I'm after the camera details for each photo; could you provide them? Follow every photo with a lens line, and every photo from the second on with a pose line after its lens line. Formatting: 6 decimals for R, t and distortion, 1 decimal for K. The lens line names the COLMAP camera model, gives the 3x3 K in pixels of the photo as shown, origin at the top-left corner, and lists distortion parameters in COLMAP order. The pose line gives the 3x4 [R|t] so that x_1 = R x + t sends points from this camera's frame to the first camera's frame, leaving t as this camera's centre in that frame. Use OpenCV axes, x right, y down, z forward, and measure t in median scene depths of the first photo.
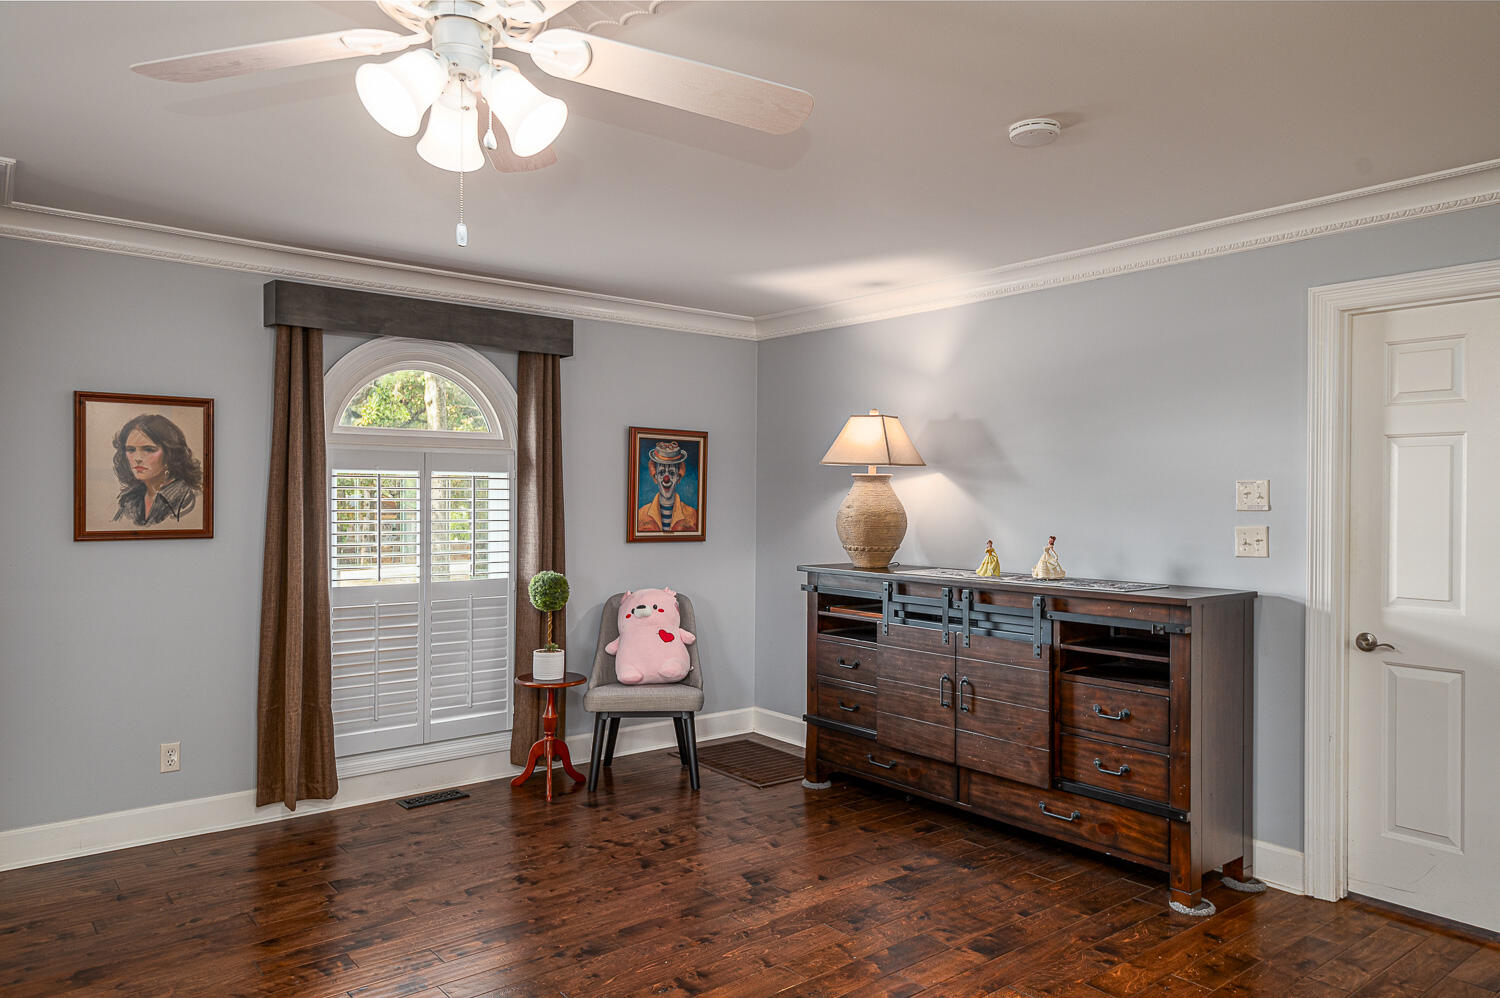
lens RADIAL K [[1004.8, 0, 757.1], [0, 1004.8, 494.5], [0, 0, 1]] dist [-0.000960, -0.000459]
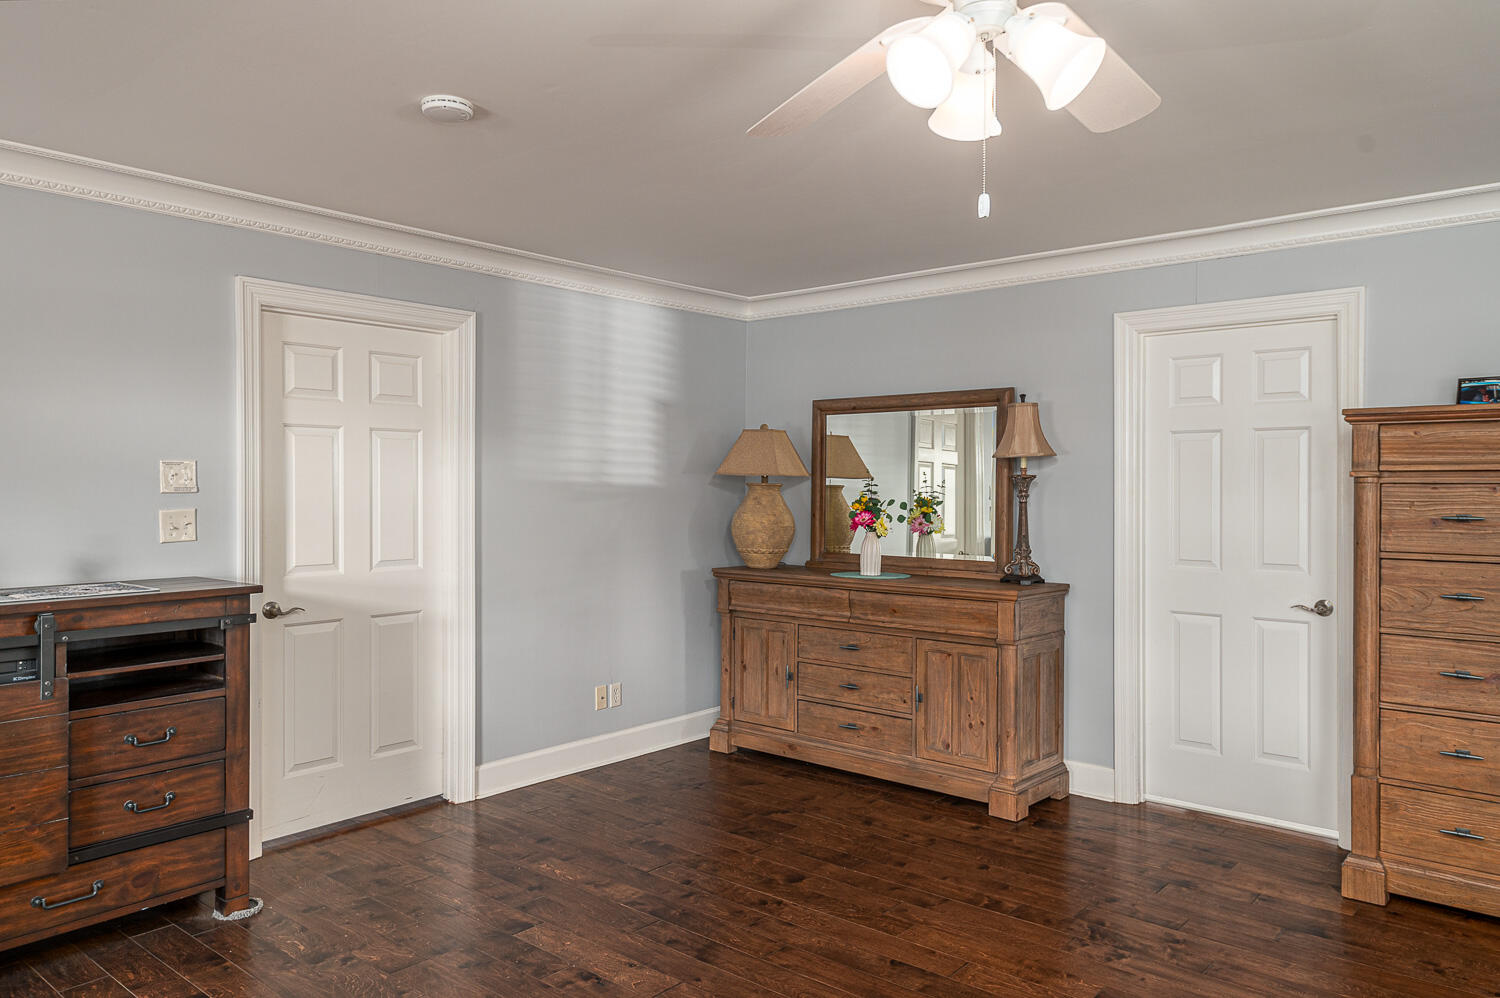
lens RADIAL K [[1004.8, 0, 757.1], [0, 1004.8, 494.5], [0, 0, 1]] dist [-0.000960, -0.000459]
pose [[-0.180524, -0.015955, 0.983441, -0.569195], [-0.004403, 0.999872, 0.015413, 0.000325], [-0.983561, -0.001548, -0.180571, 0.672133]]
